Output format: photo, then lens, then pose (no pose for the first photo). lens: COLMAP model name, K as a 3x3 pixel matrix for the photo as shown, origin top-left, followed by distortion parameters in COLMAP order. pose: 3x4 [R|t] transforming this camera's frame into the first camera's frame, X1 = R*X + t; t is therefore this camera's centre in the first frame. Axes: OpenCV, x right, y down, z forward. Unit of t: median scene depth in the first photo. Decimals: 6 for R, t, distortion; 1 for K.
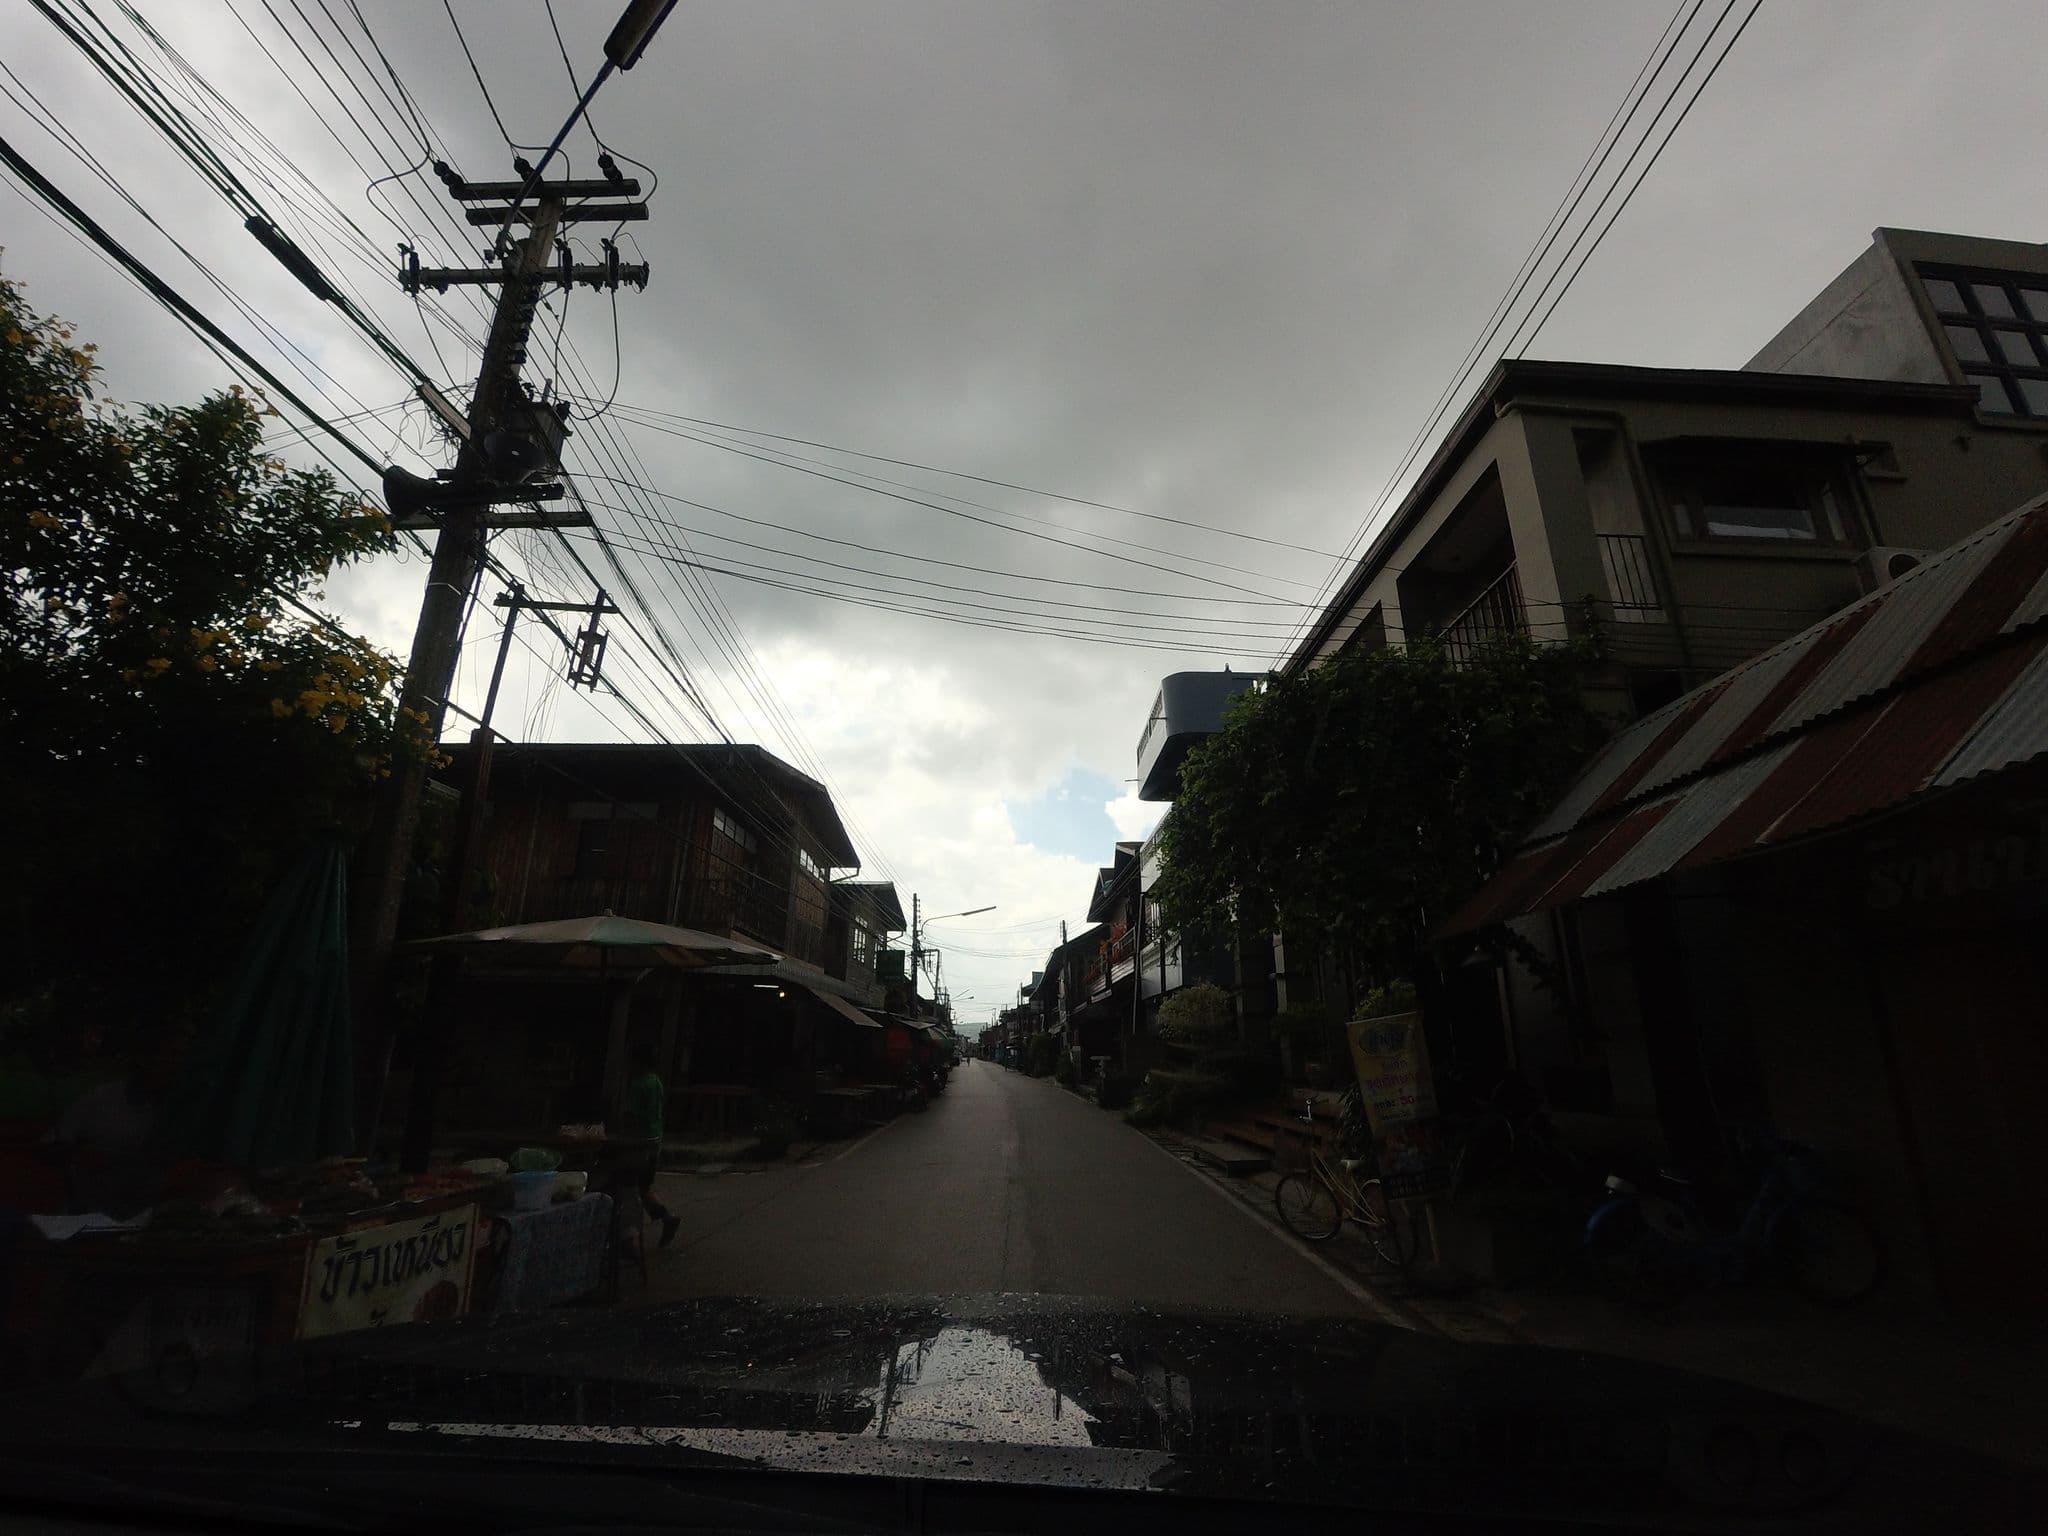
lens RADIAL K [[891.9, 0, 1024.0], [0, 891.9, 768.0], [0, 0, 1]] dist [-0.039061, -0.000383]
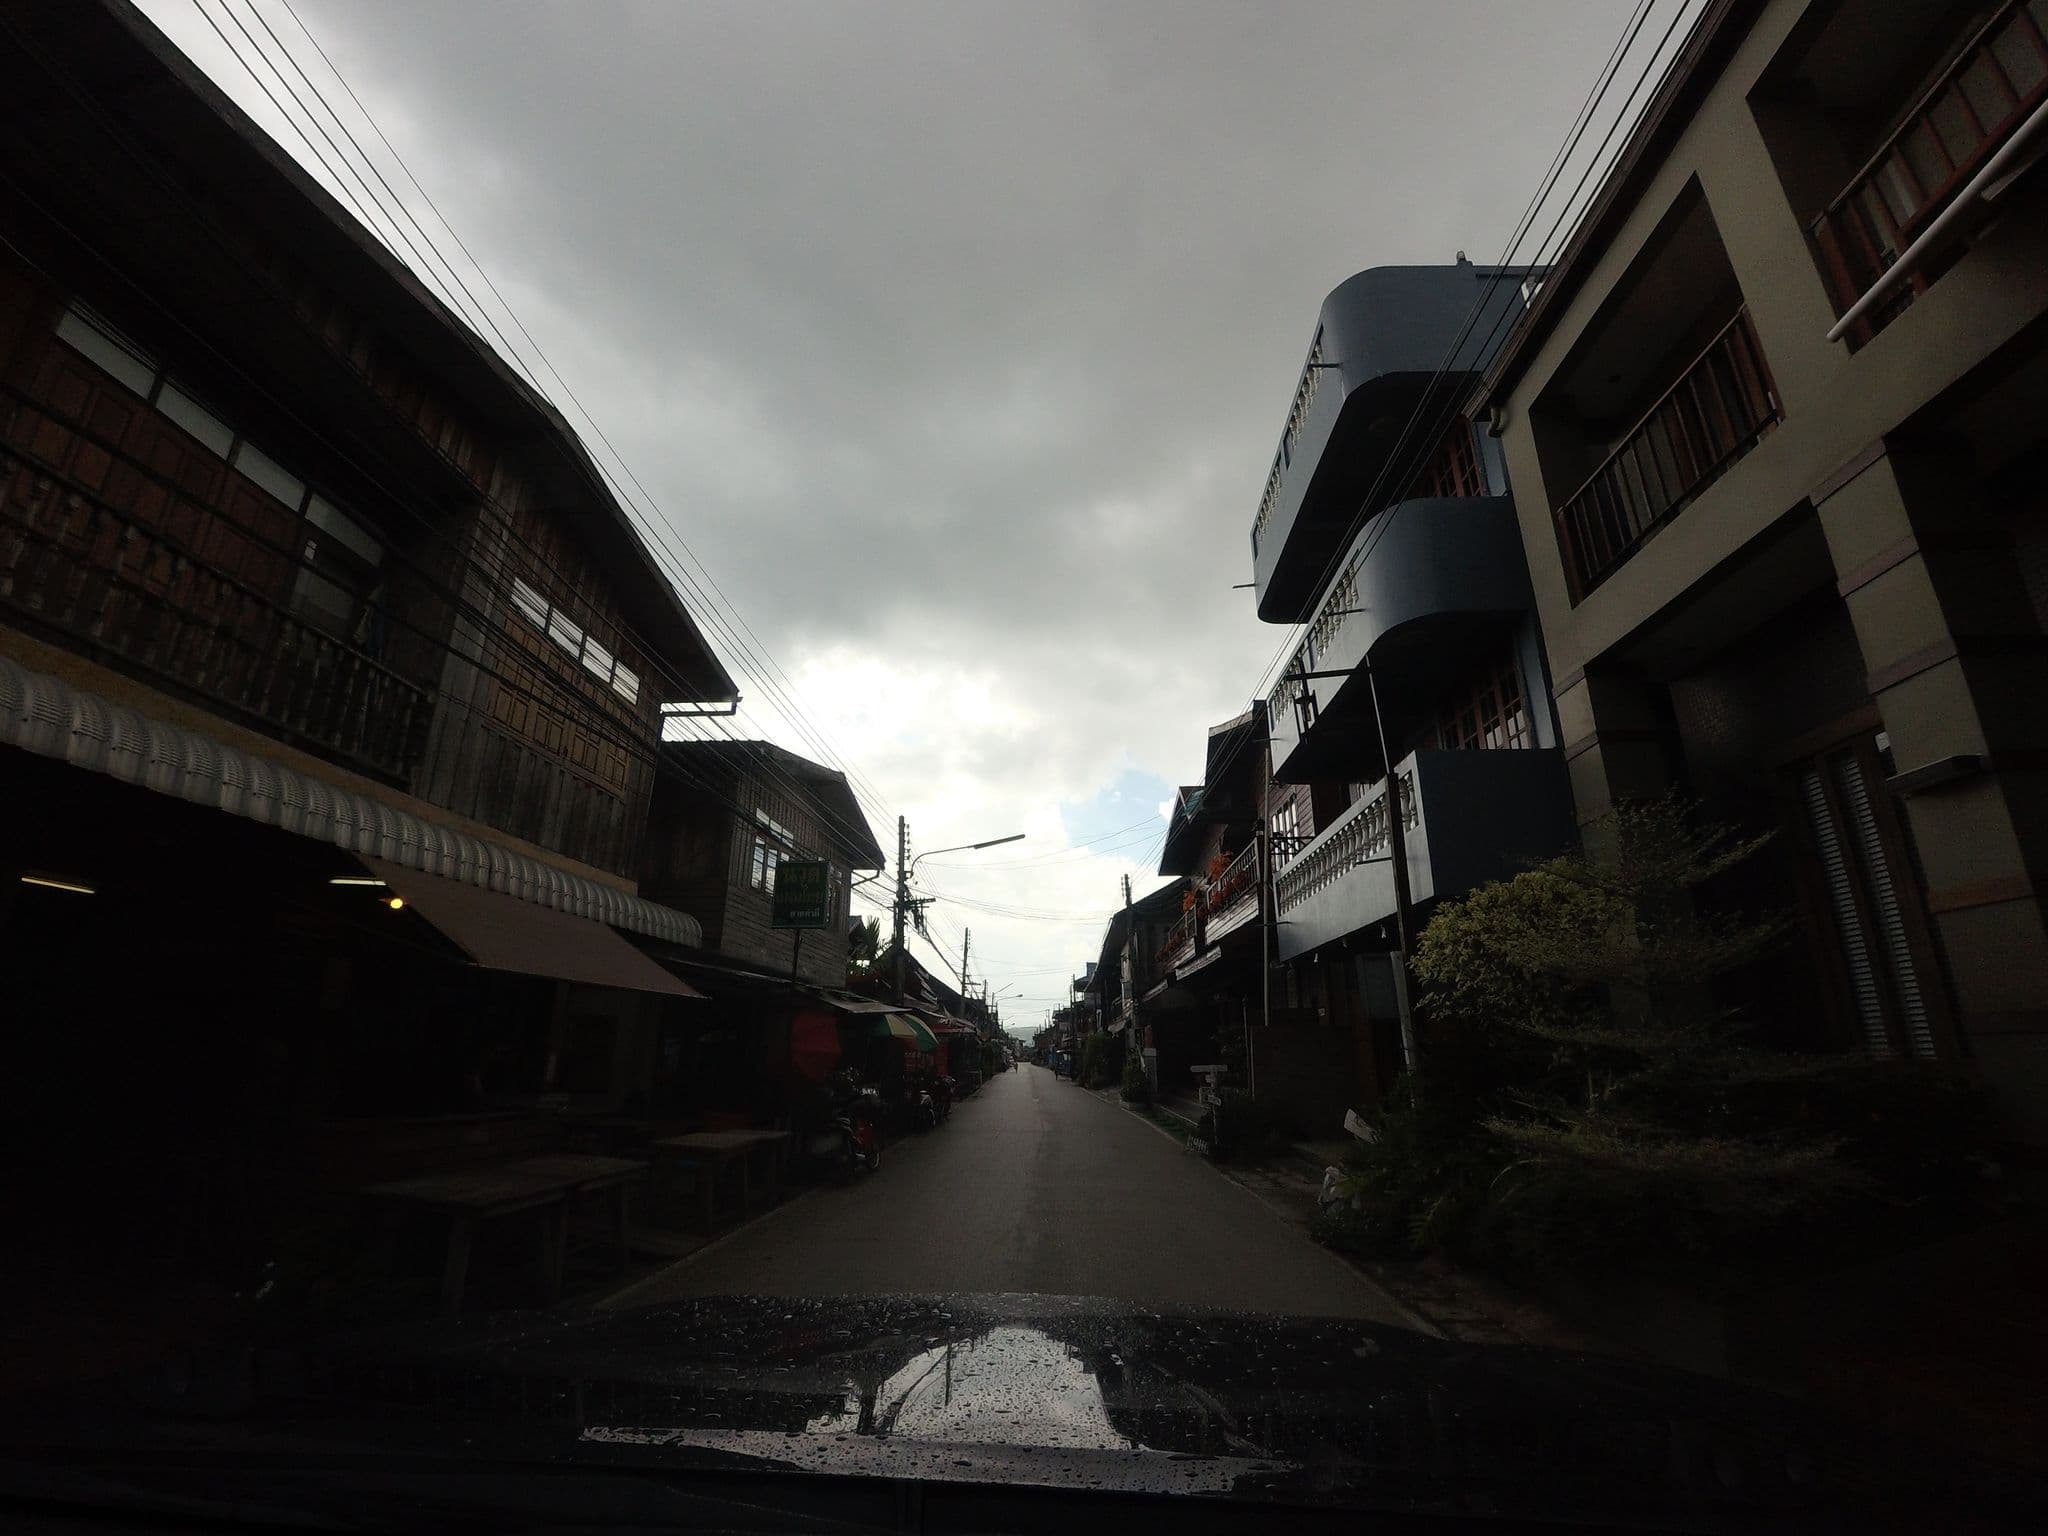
lens RADIAL K [[891.9, 0, 1024.0], [0, 891.9, 768.0], [0, 0, 1]] dist [-0.039061, -0.000383]
pose [[0.998075, -0.021022, -0.058346, 0.005652], [0.020785, 0.999773, -0.004656, 0.087579], [0.058430, 0.003434, 0.998286, 0.275986]]
